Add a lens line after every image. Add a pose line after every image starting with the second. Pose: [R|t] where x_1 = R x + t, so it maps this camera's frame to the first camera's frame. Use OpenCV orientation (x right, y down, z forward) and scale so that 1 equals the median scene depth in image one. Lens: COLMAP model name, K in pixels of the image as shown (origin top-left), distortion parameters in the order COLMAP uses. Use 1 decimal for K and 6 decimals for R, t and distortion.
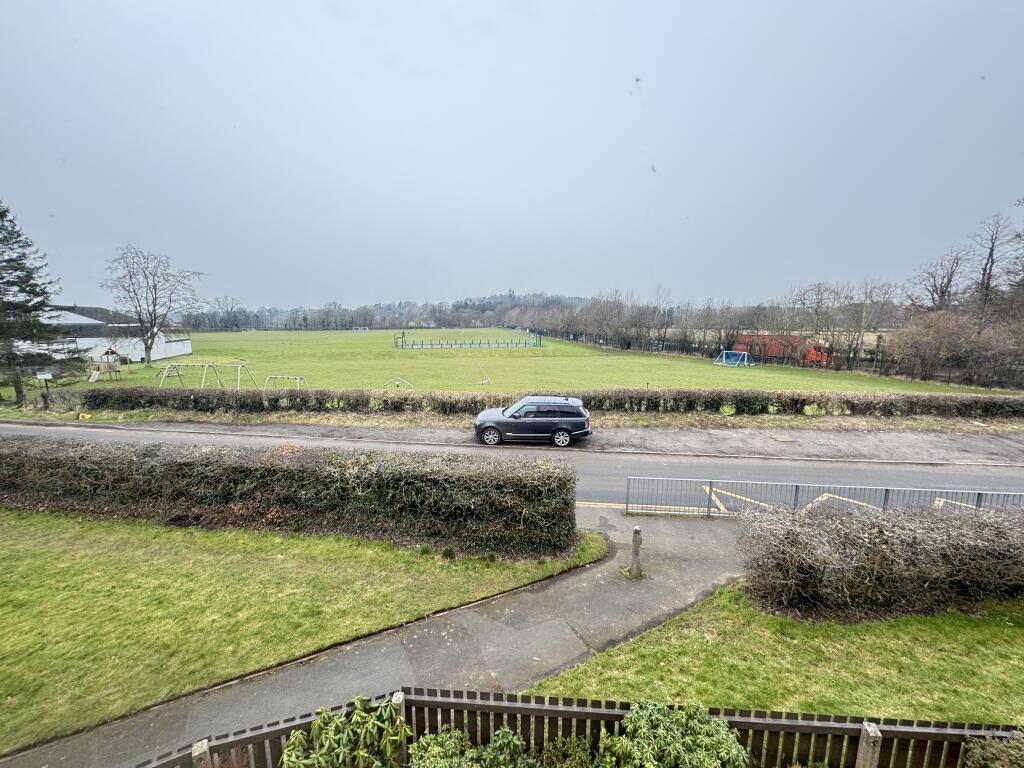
lens RADIAL K [[409.1, 0, 509.5], [0, 409.1, 381.9], [0, 0, 1]] dist [-0.006775, 0.000764]
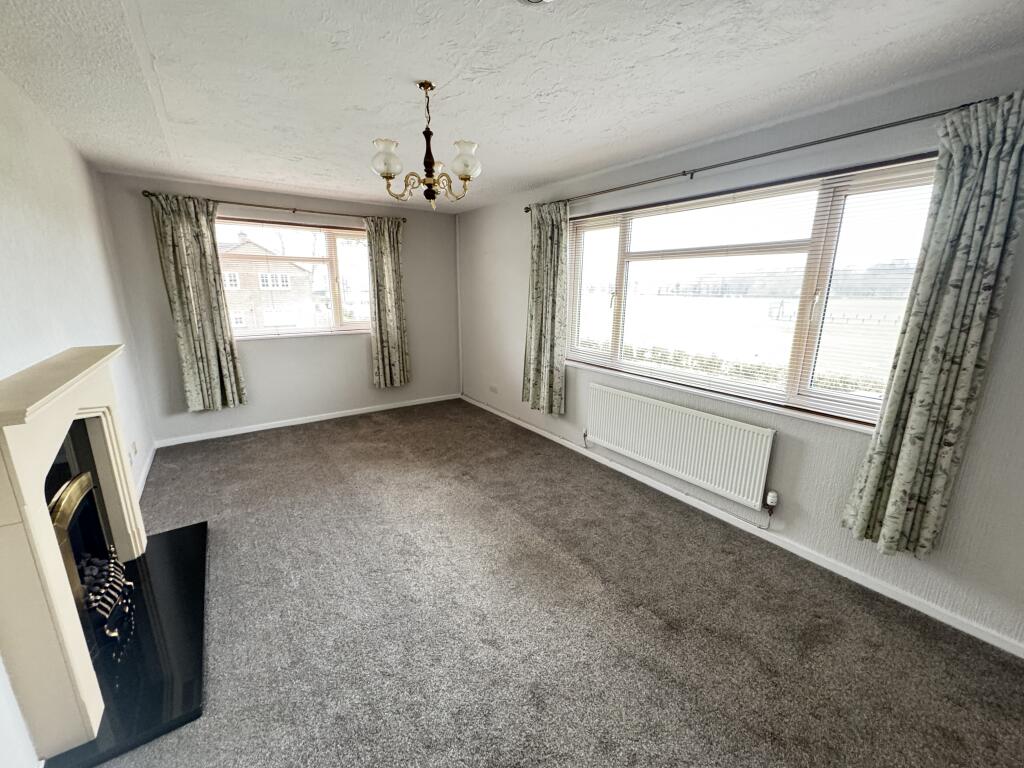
lens RADIAL K [[409.1, 0, 511.4], [0, 409.1, 382.0], [0, 0, 1]] dist [-0.006775, 0.000764]
pose [[0.669970, 0.177846, -0.720771, 0.046999], [-0.119987, 0.984057, 0.131280, 0.012615], [0.732628, -0.001471, 0.680628, -0.089300]]
